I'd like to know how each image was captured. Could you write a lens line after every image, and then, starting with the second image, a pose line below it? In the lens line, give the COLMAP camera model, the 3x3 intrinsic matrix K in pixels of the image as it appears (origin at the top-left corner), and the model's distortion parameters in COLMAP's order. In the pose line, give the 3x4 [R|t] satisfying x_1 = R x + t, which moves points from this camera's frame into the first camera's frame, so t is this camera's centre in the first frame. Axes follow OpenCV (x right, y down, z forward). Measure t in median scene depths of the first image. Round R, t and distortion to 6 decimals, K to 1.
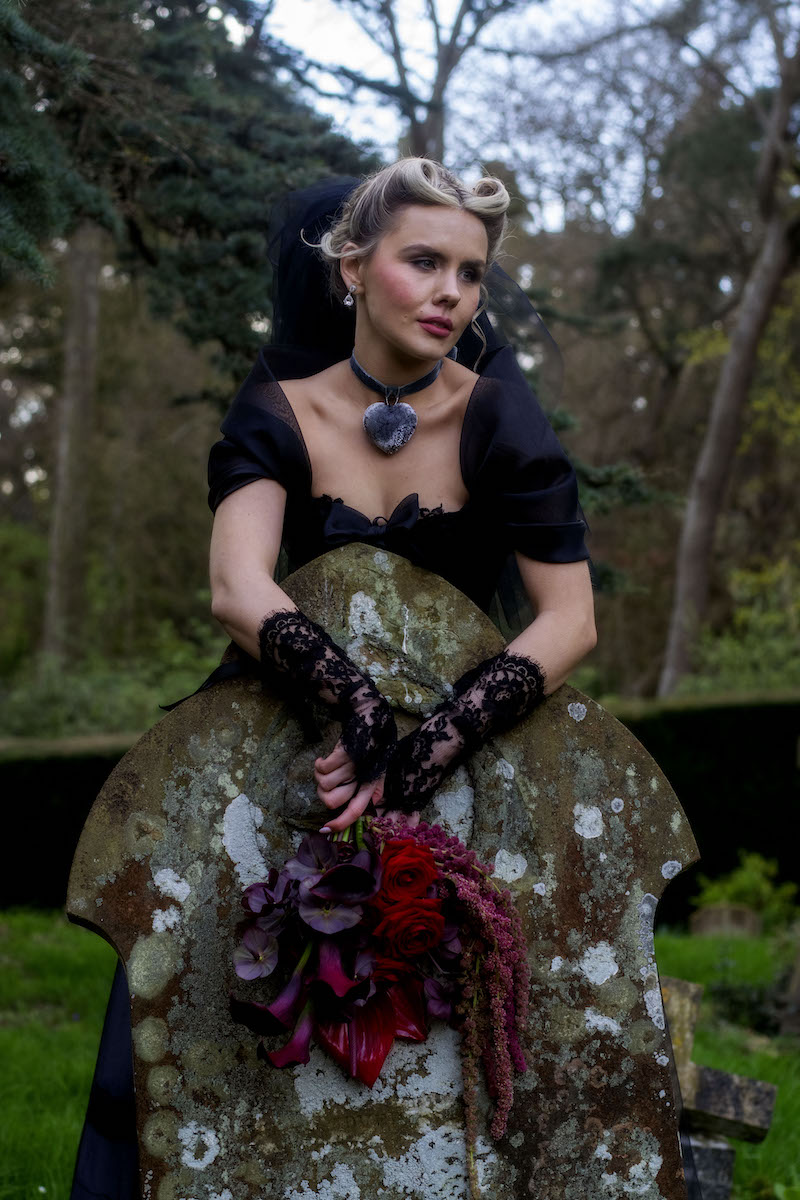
lens RADIAL K [[2789.6, 0, 400.9], [0, 2789.6, 599.0], [0, 0, 1]] dist [-0.088490, 0.000000]
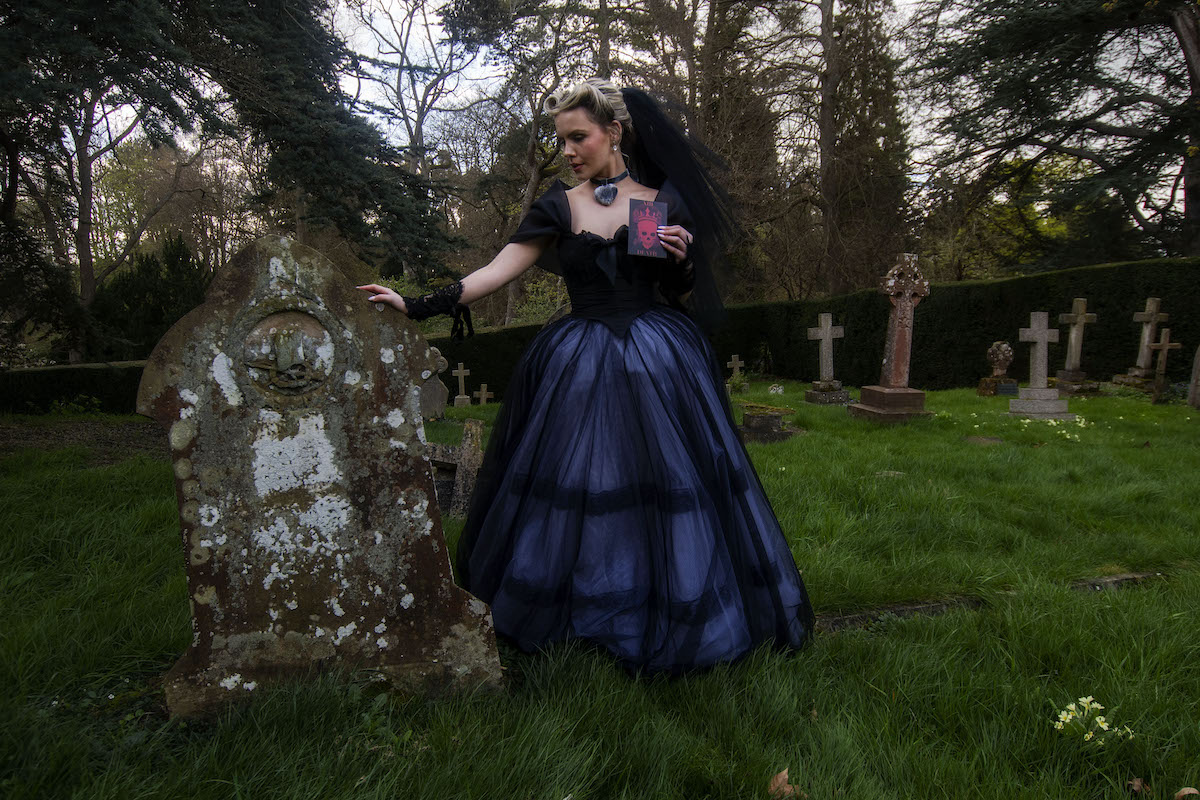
lens RADIAL K [[894.7, 0, 598.5], [0, 894.7, 400.7], [0, 0, 1]] dist [-0.008360, -0.001284]
pose [[0.980207, -0.070206, 0.185108, 0.098938], [0.048055, 0.991421, 0.121553, 0.036928], [-0.192054, -0.110251, 0.975172, 0.264358]]
